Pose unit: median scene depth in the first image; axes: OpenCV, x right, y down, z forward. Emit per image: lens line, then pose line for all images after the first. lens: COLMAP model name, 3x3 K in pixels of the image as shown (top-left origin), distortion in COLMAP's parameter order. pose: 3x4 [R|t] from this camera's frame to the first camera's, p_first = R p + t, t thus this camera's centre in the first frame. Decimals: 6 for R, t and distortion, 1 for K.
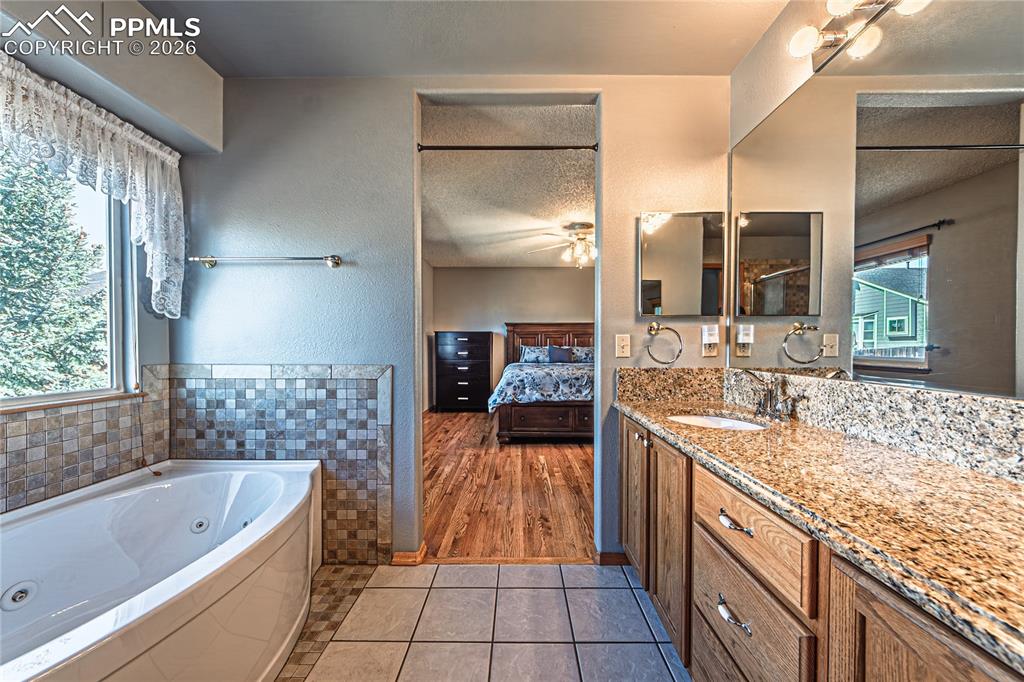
lens RADIAL K [[372.0, 0, 512.8], [0, 372.0, 346.7], [0, 0, 1]] dist [-0.001985, -0.000092]
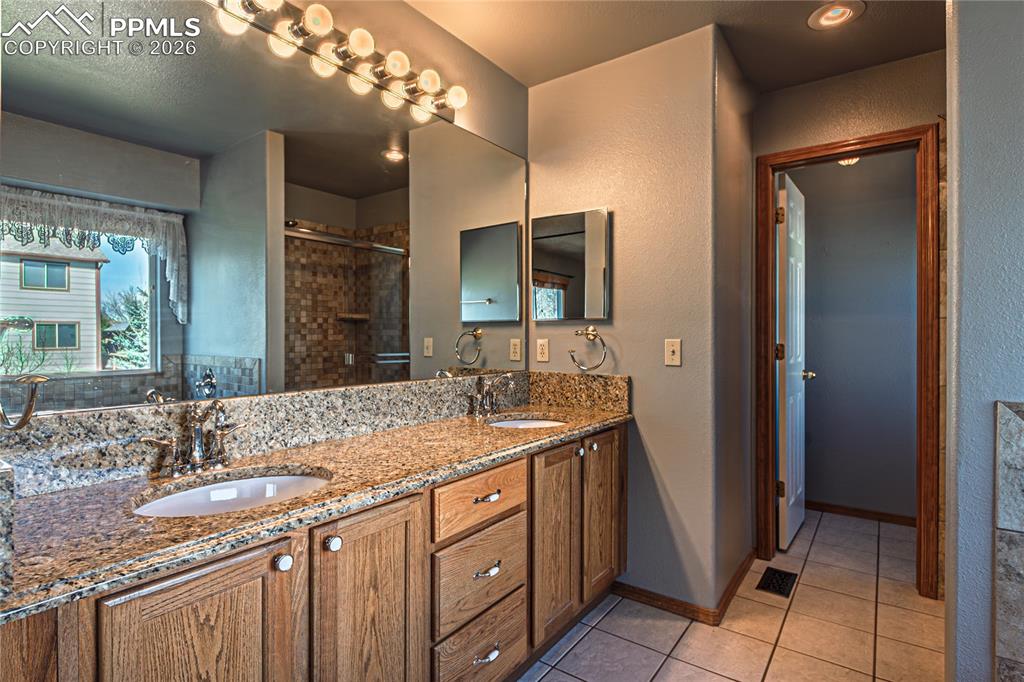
lens RADIAL K [[507.5, 0, 511.6], [0, 507.5, 338.1], [0, 0, 1]] dist [-0.002398, -0.000139]
pose [[-0.816487, -0.005803, 0.577334, -0.381638], [0.000589, 0.999941, 0.010884, -0.073109], [-0.577363, 0.009227, -0.816436, 1.938804]]
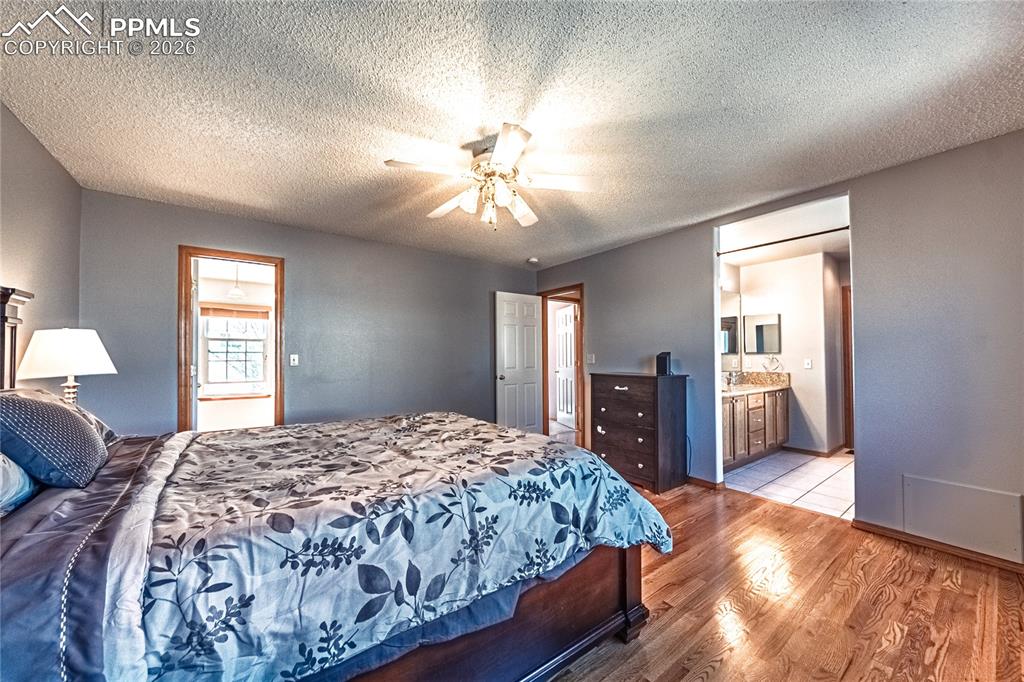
lens RADIAL K [[372.0, 0, 511.0], [0, 372.0, 349.8], [0, 0, 1]] dist [-0.001985, -0.000092]
pose [[-0.611013, 0.013487, 0.791506, -1.068669], [0.006057, 0.999905, -0.012362, -0.128531], [-0.791598, -0.002759, -0.611037, 5.375139]]
